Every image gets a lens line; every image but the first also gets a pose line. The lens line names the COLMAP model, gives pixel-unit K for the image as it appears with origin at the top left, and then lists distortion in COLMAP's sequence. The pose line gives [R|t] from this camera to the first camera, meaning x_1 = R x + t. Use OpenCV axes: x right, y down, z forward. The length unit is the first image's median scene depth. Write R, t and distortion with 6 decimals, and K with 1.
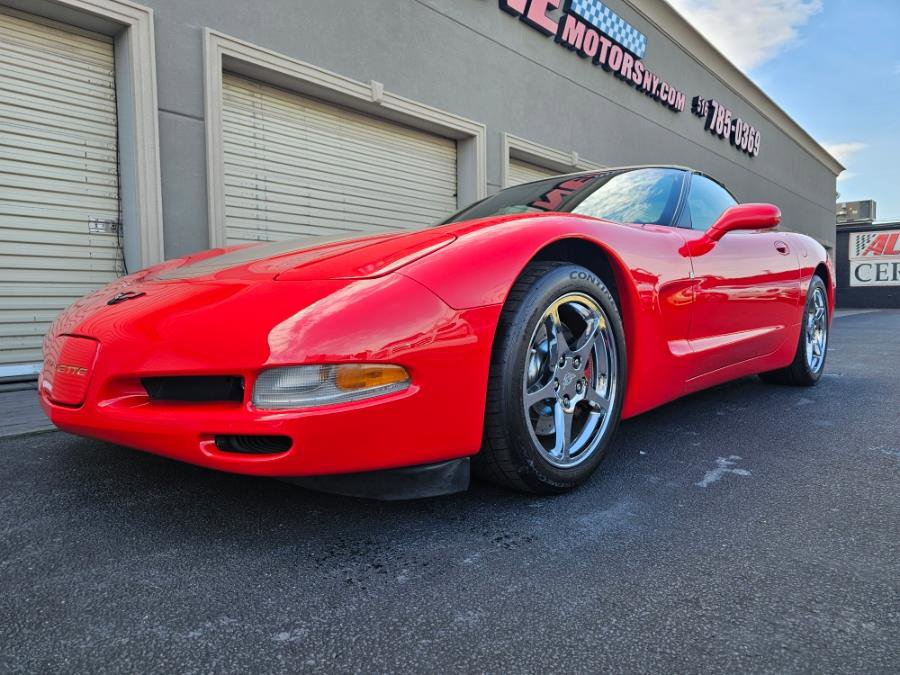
lens RADIAL K [[585.9, 0, 453.0], [0, 585.9, 330.0], [0, 0, 1]] dist [0.036922, -0.023443]
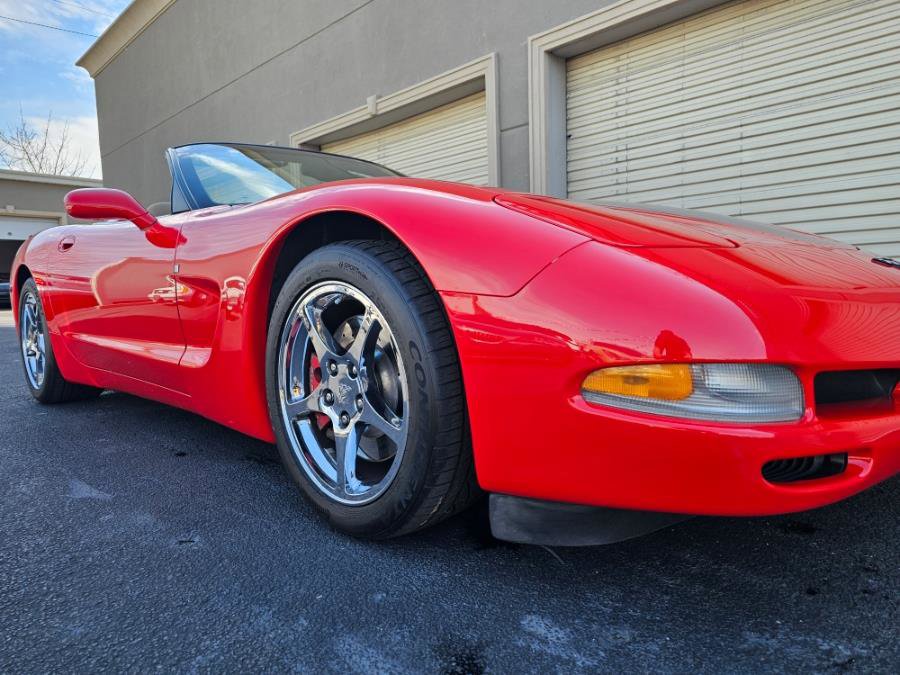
lens RADIAL K [[627.0, 0, 451.3], [0, 627.0, 339.4], [0, 0, 1]] dist [0.032423, -0.023618]
pose [[-0.089616, 0.080269, -0.992737, 0.862027], [-0.029345, 0.996102, 0.083190, -0.044683], [0.995544, 0.036587, -0.086911, 1.035814]]
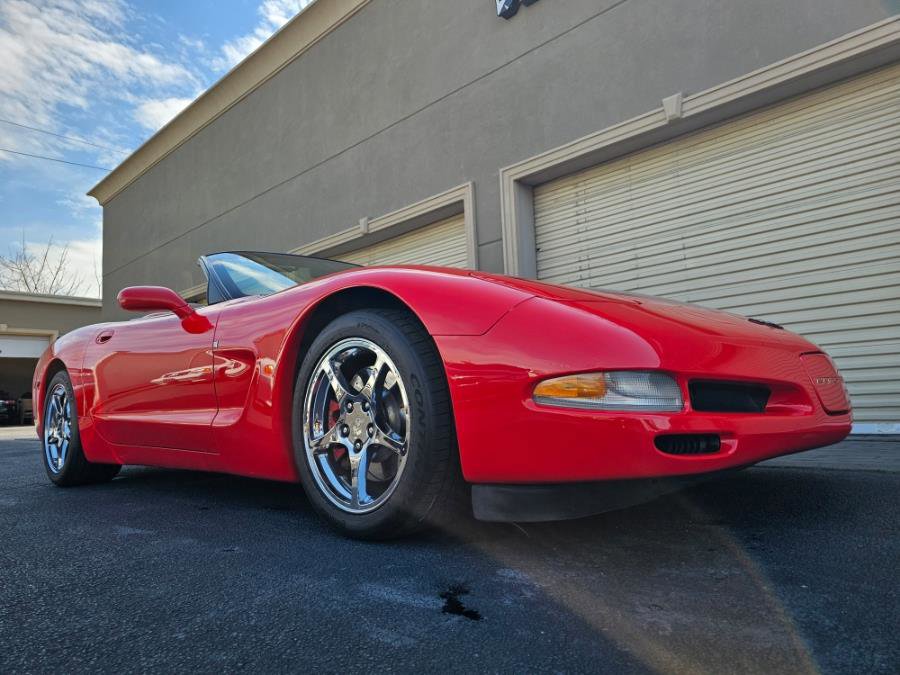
lens RADIAL K [[627.0, 0, 453.8], [0, 627.0, 332.7], [0, 0, 1]] dist [0.032423, -0.023618]
pose [[-0.060142, -0.109886, -0.992123, 0.972175], [-0.013245, 0.993922, -0.109283, -0.002375], [0.998102, 0.006568, -0.061232, 1.042774]]
